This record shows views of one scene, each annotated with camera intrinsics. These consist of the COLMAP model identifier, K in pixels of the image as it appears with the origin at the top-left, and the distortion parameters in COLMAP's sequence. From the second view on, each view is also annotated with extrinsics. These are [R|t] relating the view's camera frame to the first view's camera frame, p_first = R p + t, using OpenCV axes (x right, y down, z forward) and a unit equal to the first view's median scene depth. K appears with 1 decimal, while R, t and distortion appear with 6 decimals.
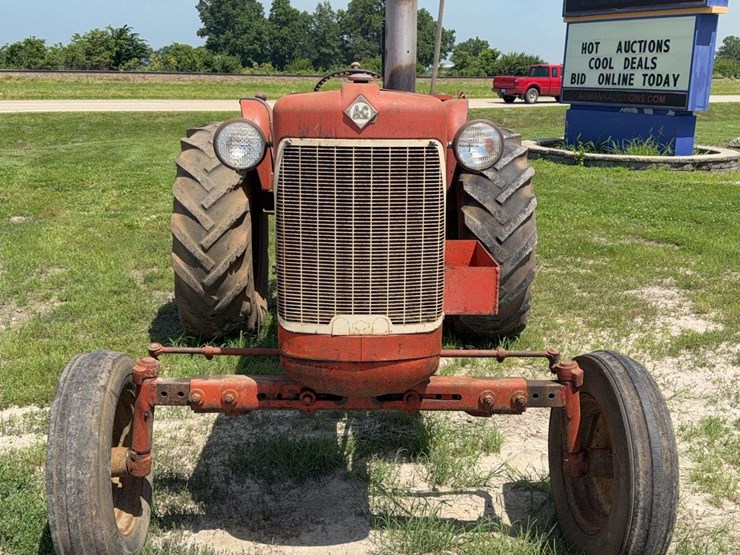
lens RADIAL K [[795.8, 0, 372.3], [0, 795.8, 271.9], [0, 0, 1]] dist [0.050052, 0.000000]
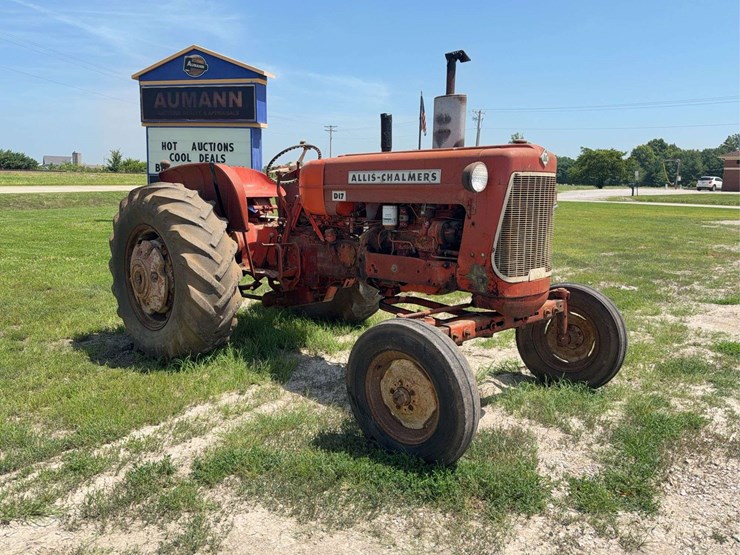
lens RADIAL K [[590.6, 0, 373.8], [0, 590.6, 290.4], [0, 0, 1]] dist [0.049689, -0.057900]
pose [[0.723059, -0.121411, 0.680033, -0.214379], [0.152882, 0.988147, 0.013867, 0.004847], [-0.673657, 0.093938, 0.733050, 0.044237]]
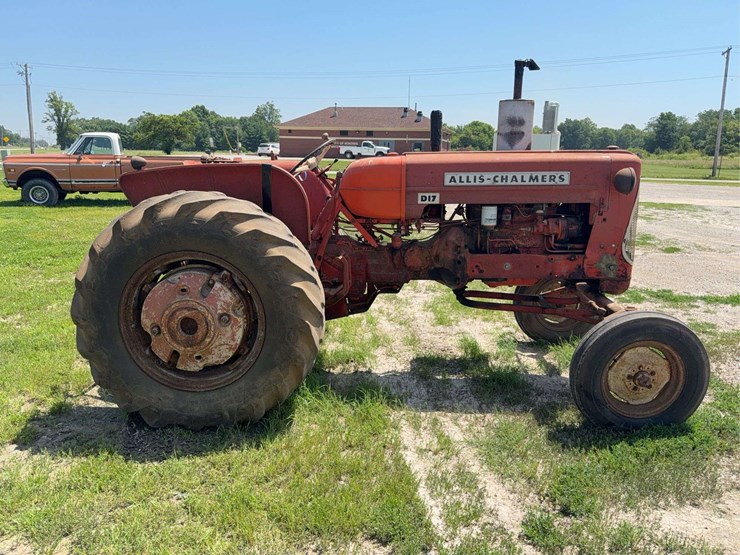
lens RADIAL K [[596.2, 0, 372.5], [0, 596.2, 282.1], [0, 0, 1]] dist [0.059399, -0.084213]
pose [[0.081932, -0.219370, 0.972195, -0.304797], [0.225585, 0.954240, 0.196308, -0.062625], [-0.970772, 0.203229, 0.127670, 0.261549]]
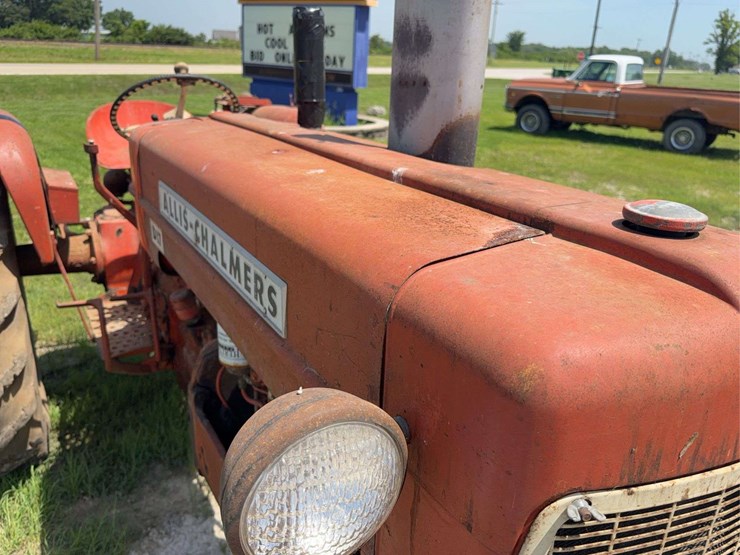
lens RADIAL K [[590.6, 0, 368.9], [0, 590.6, 282.2], [0, 0, 1]] dist [0.049689, -0.057900]
pose [[0.881010, -0.140778, 0.451667, -0.039755], [0.077094, 0.984660, 0.156528, -0.044781], [-0.466774, -0.103082, 0.878349, 0.147290]]
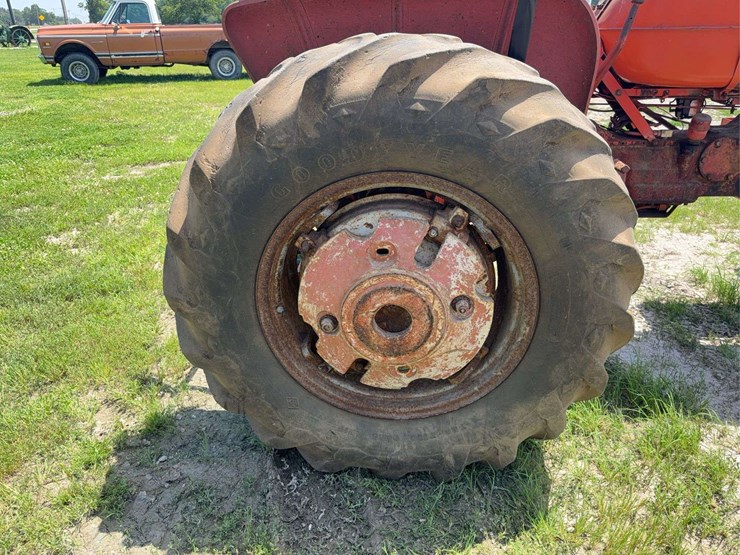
lens RADIAL K [[527.9, 0, 367.4], [0, 527.9, 285.5], [0, 0, 1]] dist [0.052173, -0.062620]
pose [[0.116653, -0.448919, 0.885925, -0.177115], [0.248578, 0.876821, 0.411574, -0.067498], [-0.961562, 0.172210, 0.213875, 0.346637]]
